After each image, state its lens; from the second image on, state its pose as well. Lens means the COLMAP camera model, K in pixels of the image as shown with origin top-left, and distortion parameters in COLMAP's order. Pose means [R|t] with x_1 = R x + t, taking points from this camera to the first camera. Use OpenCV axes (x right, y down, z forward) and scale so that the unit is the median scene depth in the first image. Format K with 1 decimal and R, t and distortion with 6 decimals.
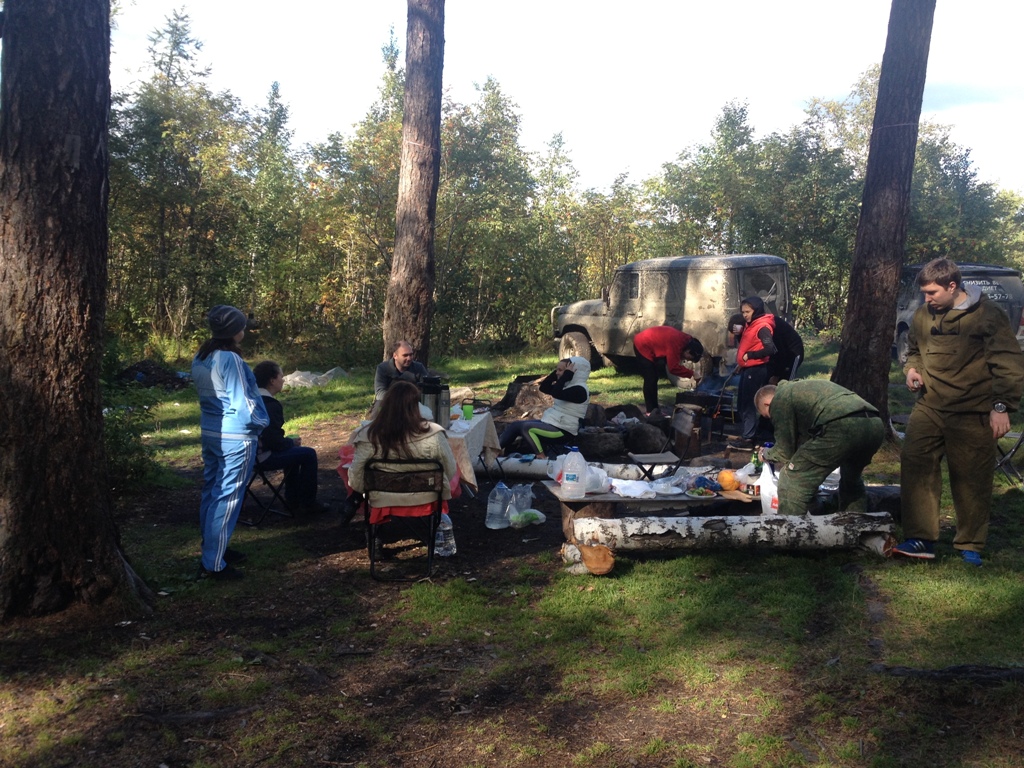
lens RADIAL K [[955.7, 0, 513.8], [0, 955.7, 384.0], [0, 0, 1]] dist [-0.003497, 0.000000]
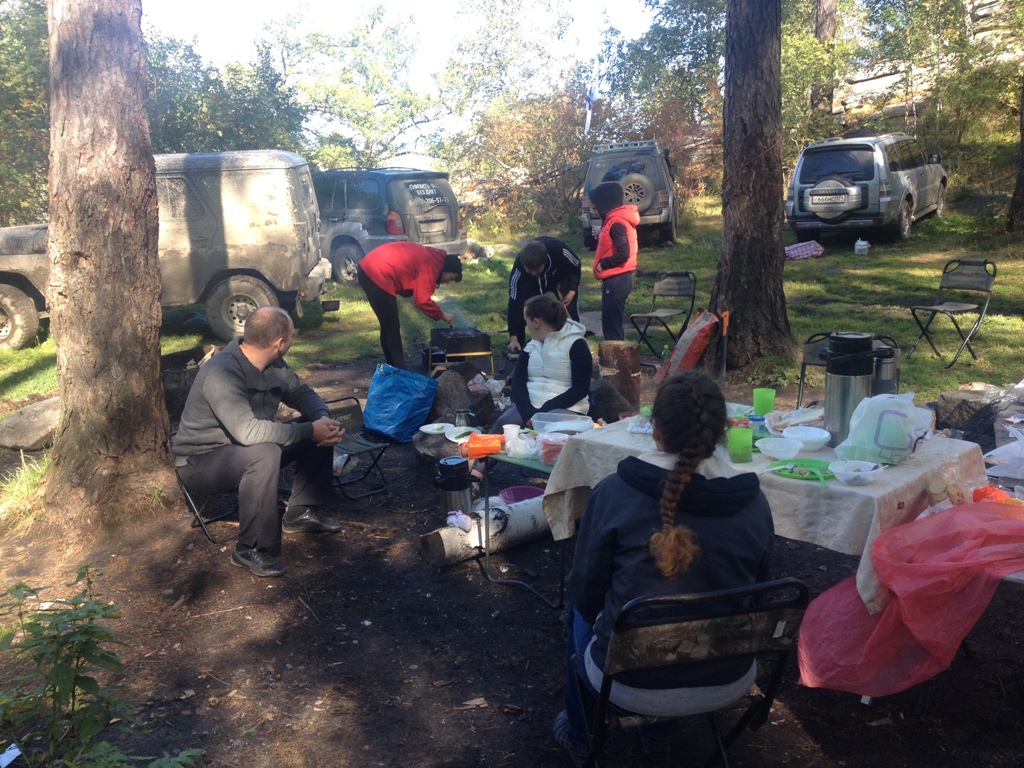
lens RADIAL K [[955.7, 0, 459.5], [0, 955.7, 400.0], [0, 0, 1]] dist [-0.003497, 0.000000]
pose [[0.622495, -0.197594, 0.757269, -0.271775], [0.132782, 0.980240, 0.146623, -0.036510], [-0.771277, 0.009279, 0.636432, 0.438774]]
